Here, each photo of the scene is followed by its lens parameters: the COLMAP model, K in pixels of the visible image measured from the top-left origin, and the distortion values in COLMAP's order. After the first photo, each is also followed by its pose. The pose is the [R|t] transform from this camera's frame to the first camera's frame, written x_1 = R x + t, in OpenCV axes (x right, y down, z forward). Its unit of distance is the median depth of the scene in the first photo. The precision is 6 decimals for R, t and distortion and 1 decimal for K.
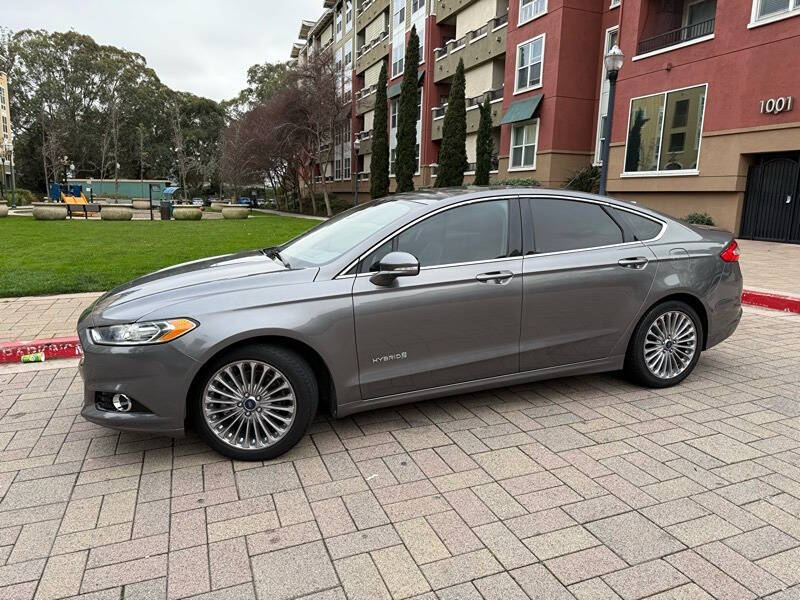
lens RADIAL K [[565.3, 0, 401.2], [0, 565.3, 297.0], [0, 0, 1]] dist [0.046093, -0.051056]
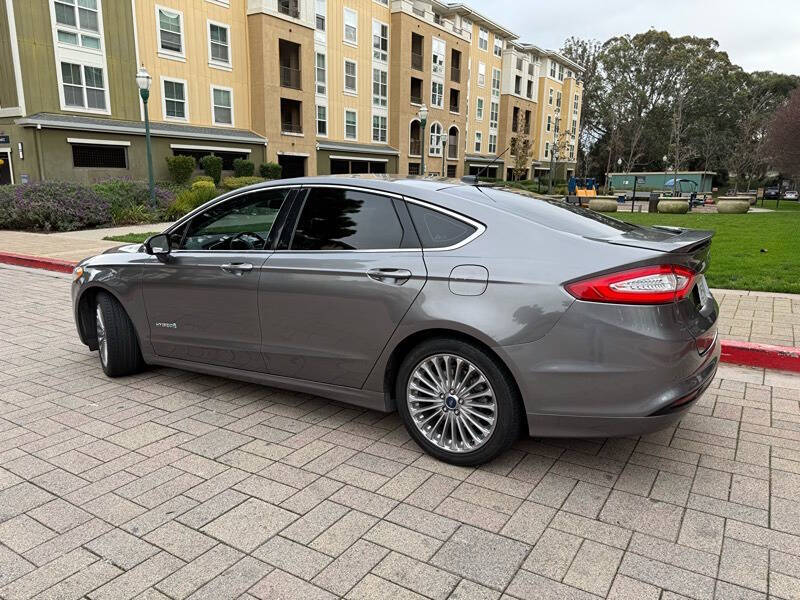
lens RADIAL K [[562.2, 0, 399.5], [0, 562.2, 306.1], [0, 0, 1]] dist [0.039925, -0.046758]
pose [[0.594946, 0.160563, -0.787565, 0.174262], [-0.137465, 0.985734, 0.097120, -0.016268], [0.791923, 0.050482, 0.608530, 0.098377]]
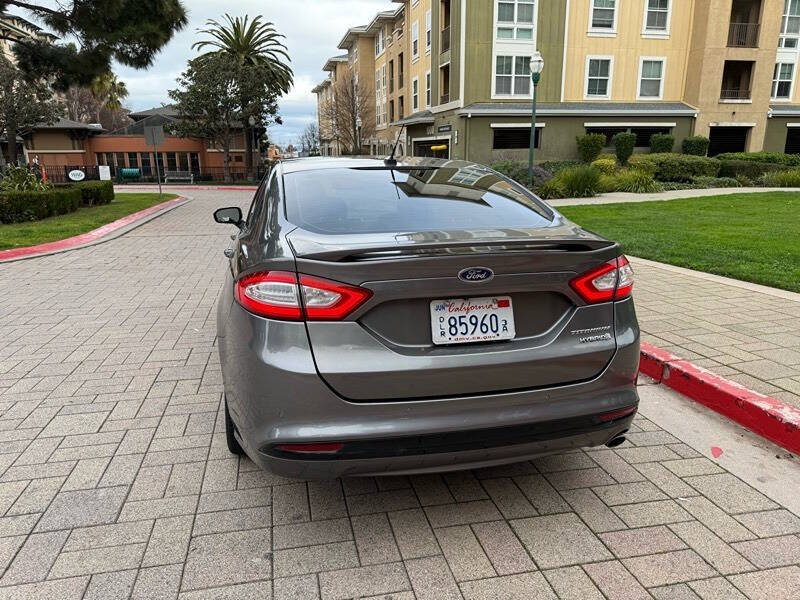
lens RADIAL K [[559.6, 0, 395.6], [0, 559.6, 299.7], [0, 0, 1]] dist [0.035150, -0.034159]
pose [[-0.144348, 0.224282, -0.963774, 0.197863], [-0.166841, 0.954515, 0.247116, -0.039961], [0.975360, 0.196468, -0.100362, 0.228673]]
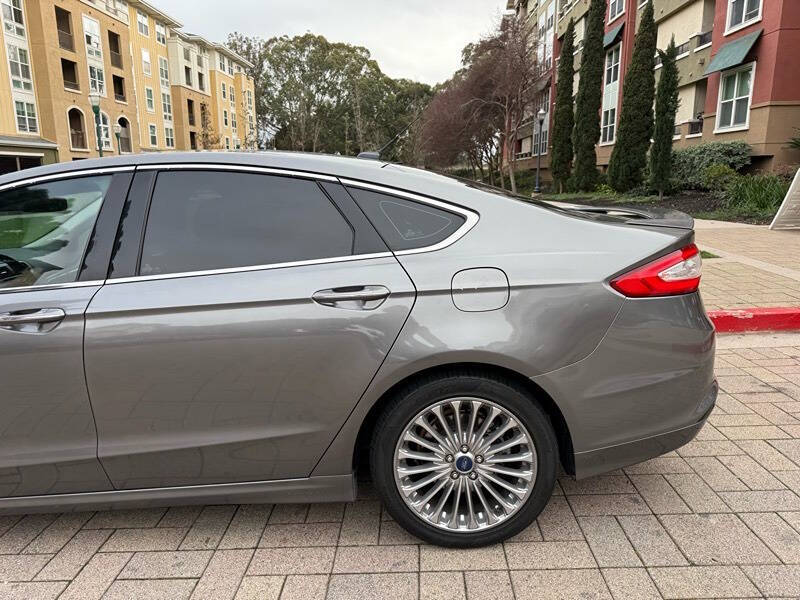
lens RADIAL K [[568.0, 0, 394.7], [0, 568.0, 292.7], [0, 0, 1]] dist [0.033490, -0.033968]
pose [[0.921733, 0.042846, -0.385450, 0.109851], [-0.032201, 0.998902, 0.034033, -0.014159], [0.386485, -0.018957, 0.922101, 0.098075]]
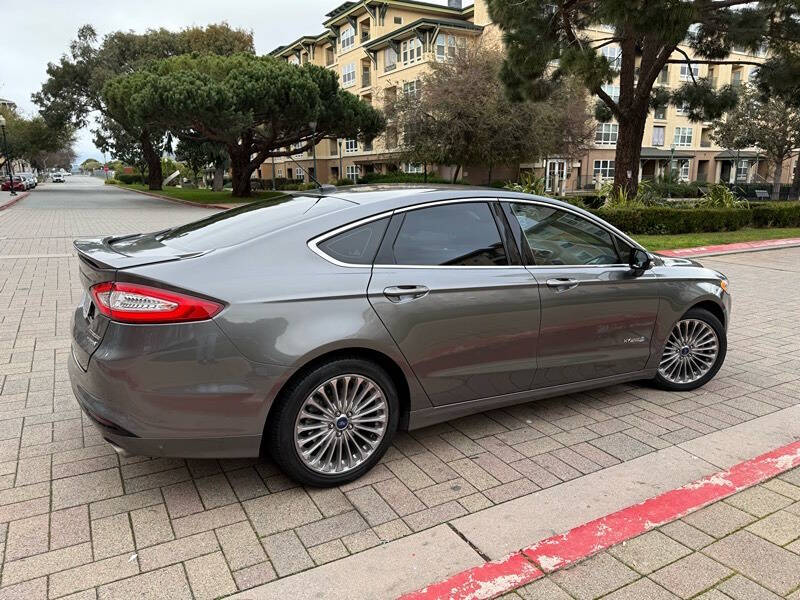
lens RADIAL K [[562.2, 0, 399.5], [0, 562.2, 306.1], [0, 0, 1]] dist [0.039925, -0.046758]
pose [[-0.985637, 0.020084, -0.167680, 0.064273], [-0.045824, 0.923846, 0.380012, -0.067761], [0.162543, 0.382237, -0.909656, 0.361020]]
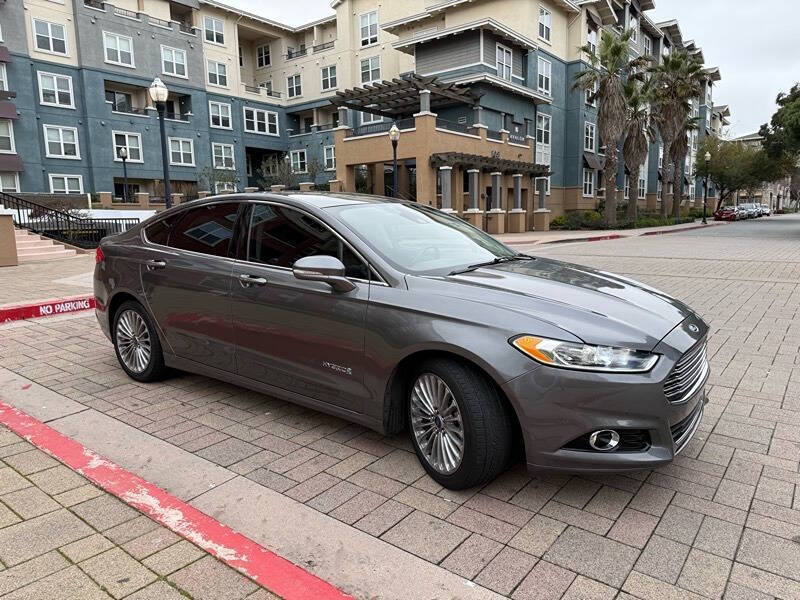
lens RADIAL K [[562.2, 0, 399.5], [0, 562.2, 306.1], [0, 0, 1]] dist [0.039925, -0.046758]
pose [[-0.529989, -0.140613, 0.836265, -0.156209], [0.154264, 0.953715, 0.258127, -0.045833], [-0.833855, 0.265811, -0.483767, 0.272794]]
